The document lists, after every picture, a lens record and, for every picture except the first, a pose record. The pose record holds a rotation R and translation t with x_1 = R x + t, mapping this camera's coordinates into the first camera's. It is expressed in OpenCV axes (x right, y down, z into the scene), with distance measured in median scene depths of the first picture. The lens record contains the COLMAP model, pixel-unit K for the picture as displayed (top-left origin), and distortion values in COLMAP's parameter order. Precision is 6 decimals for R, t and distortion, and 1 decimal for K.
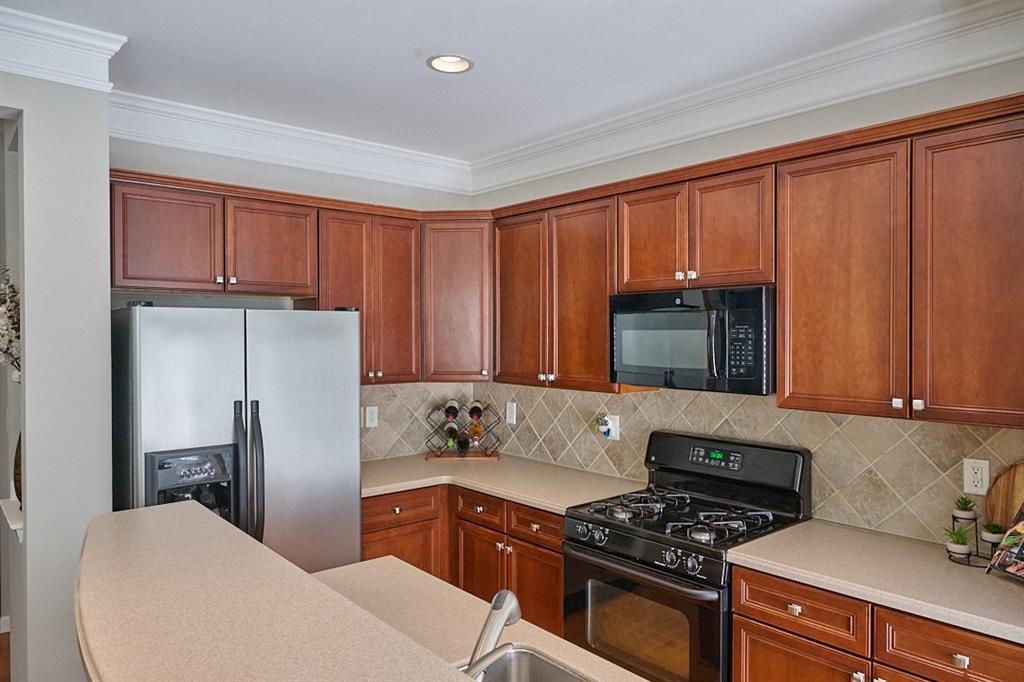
lens RADIAL K [[689.1, 0, 514.4], [0, 689.1, 343.5], [0, 0, 1]] dist [0.016332, 0.000000]
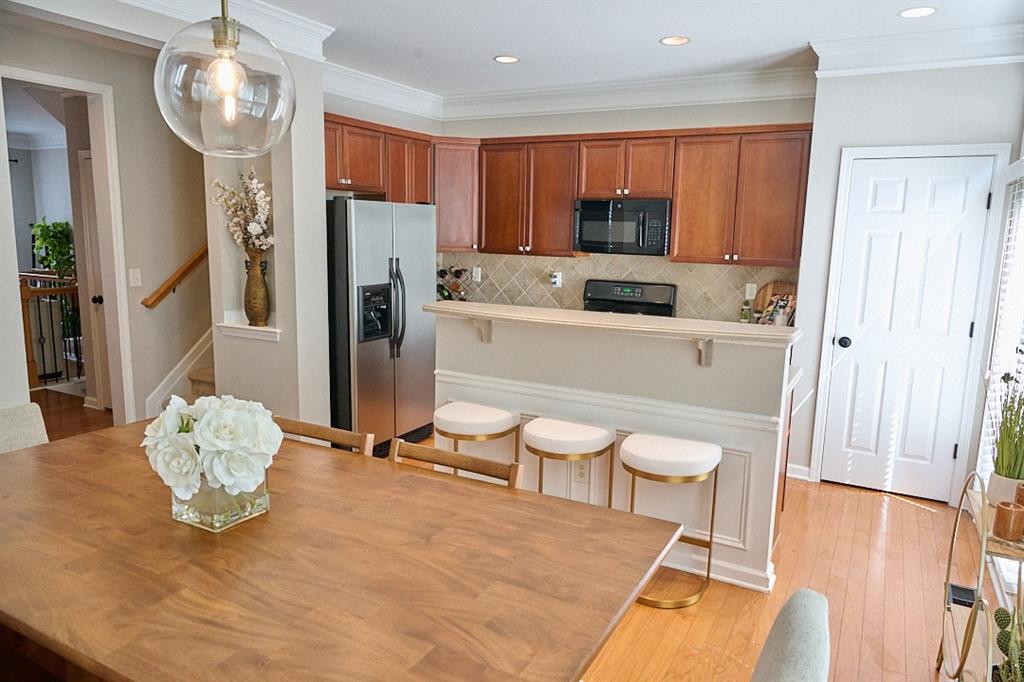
lens RADIAL K [[689.1, 0, 511.6], [0, 689.1, 338.9], [0, 0, 1]] dist [0.016332, 0.000000]
pose [[0.935721, -0.035337, 0.350967, -0.707622], [-0.017653, 0.989032, 0.146646, 0.026088], [-0.352300, -0.143415, 0.924834, -0.676370]]
